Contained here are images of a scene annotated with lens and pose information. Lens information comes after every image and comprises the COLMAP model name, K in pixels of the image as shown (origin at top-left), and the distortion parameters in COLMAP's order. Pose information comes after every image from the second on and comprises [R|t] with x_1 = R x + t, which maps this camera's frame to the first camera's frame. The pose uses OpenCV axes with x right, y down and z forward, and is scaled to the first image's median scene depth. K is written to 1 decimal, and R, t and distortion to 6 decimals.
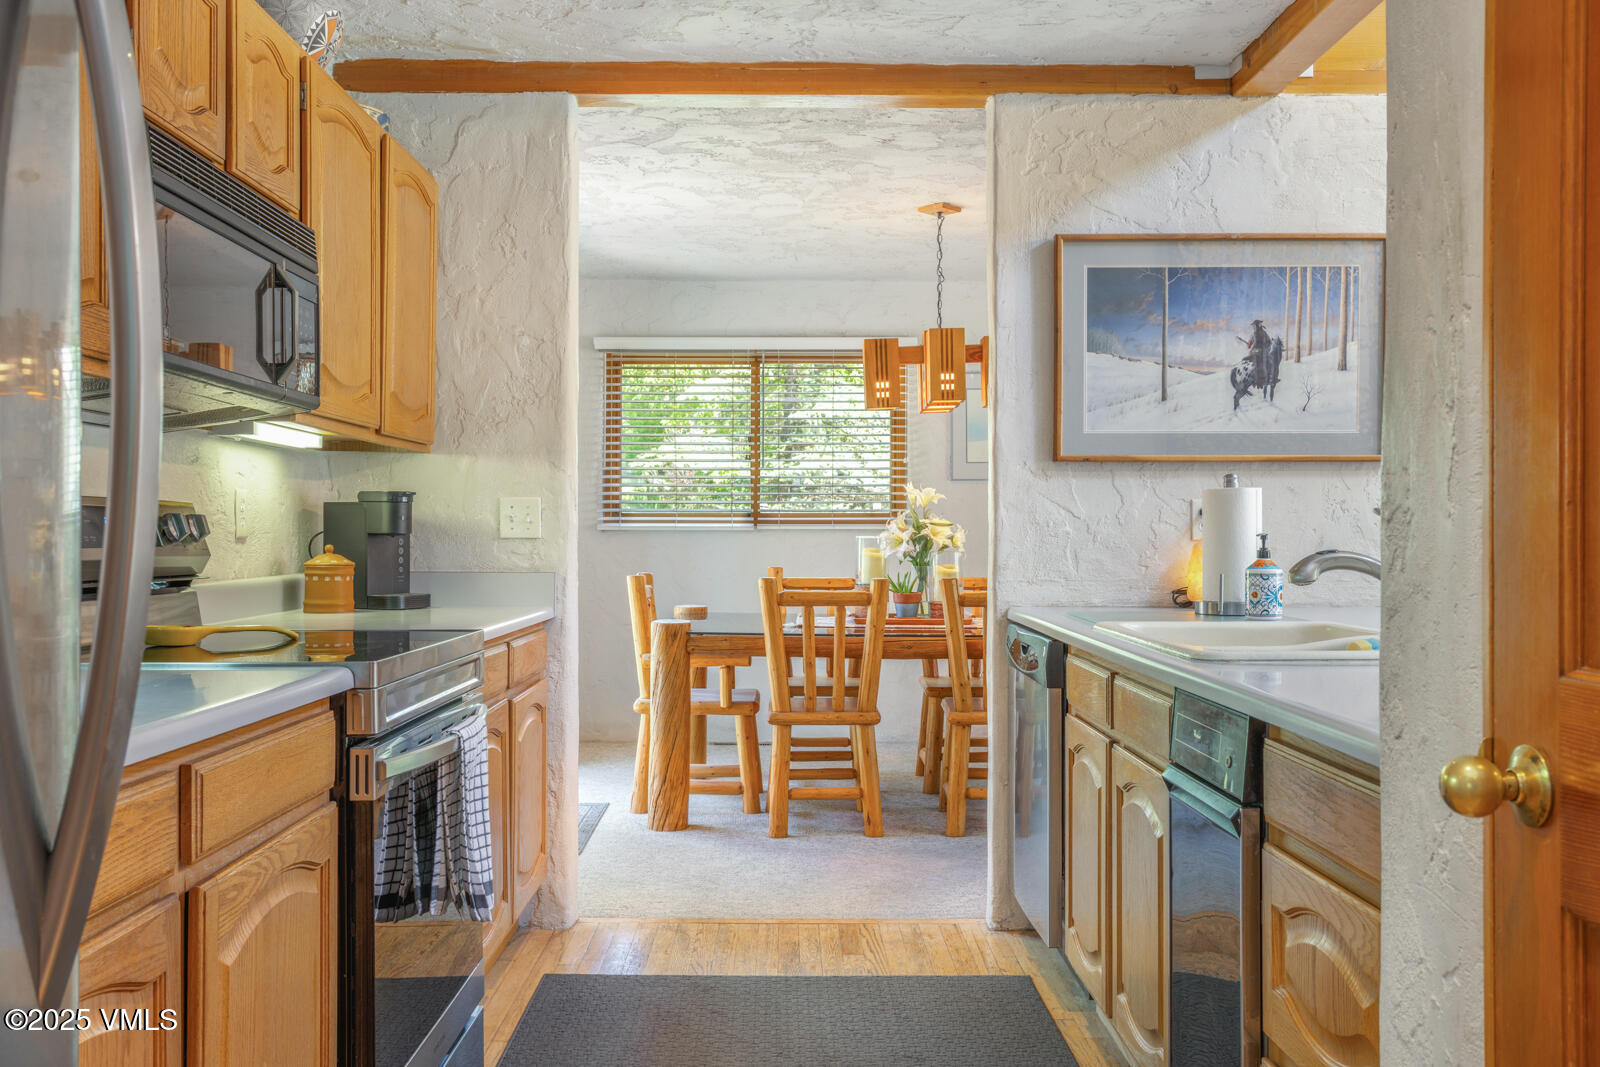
lens RADIAL K [[1376.5, 0, 800.9], [0, 1376.5, 533.8], [0, 0, 1]] dist [0.006380, 0.000544]
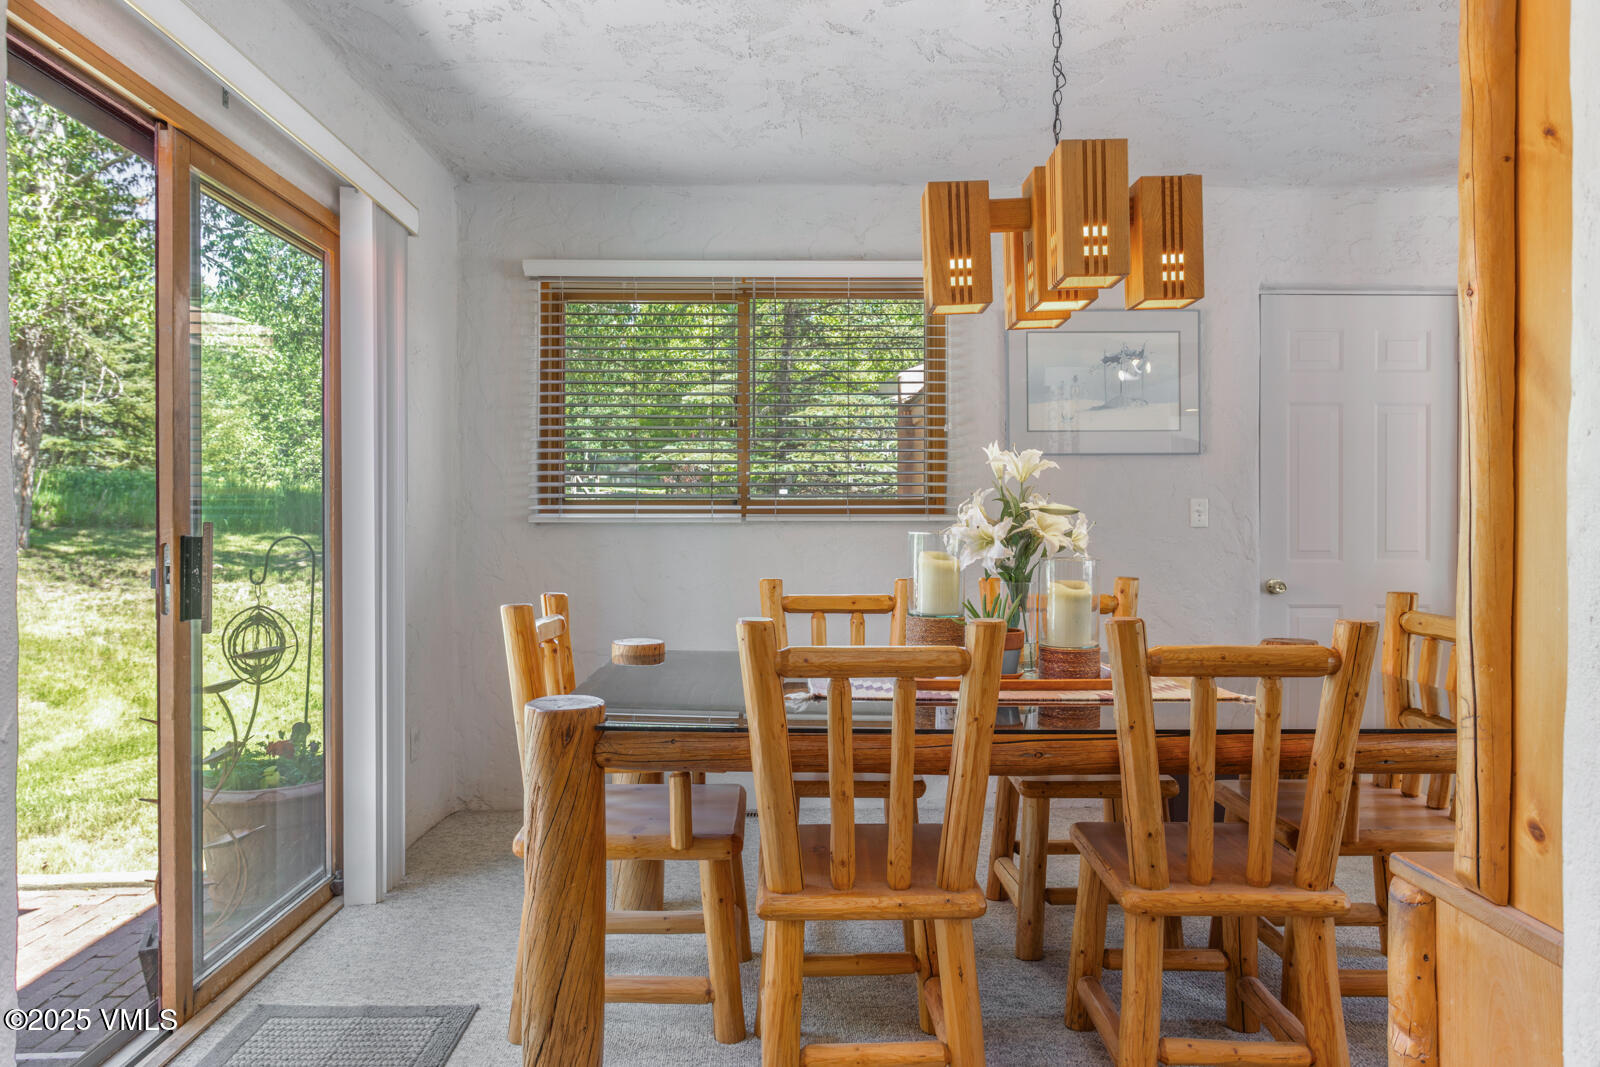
lens RADIAL K [[1058.2, 0, 796.0], [0, 1058.2, 528.1], [0, 0, 1]] dist [-0.001563, -0.000899]
pose [[0.999982, -0.002657, 0.005338, -0.010748], [0.002644, 0.999994, 0.002398, -0.001107], [-0.005345, -0.002383, 0.999983, 0.560597]]
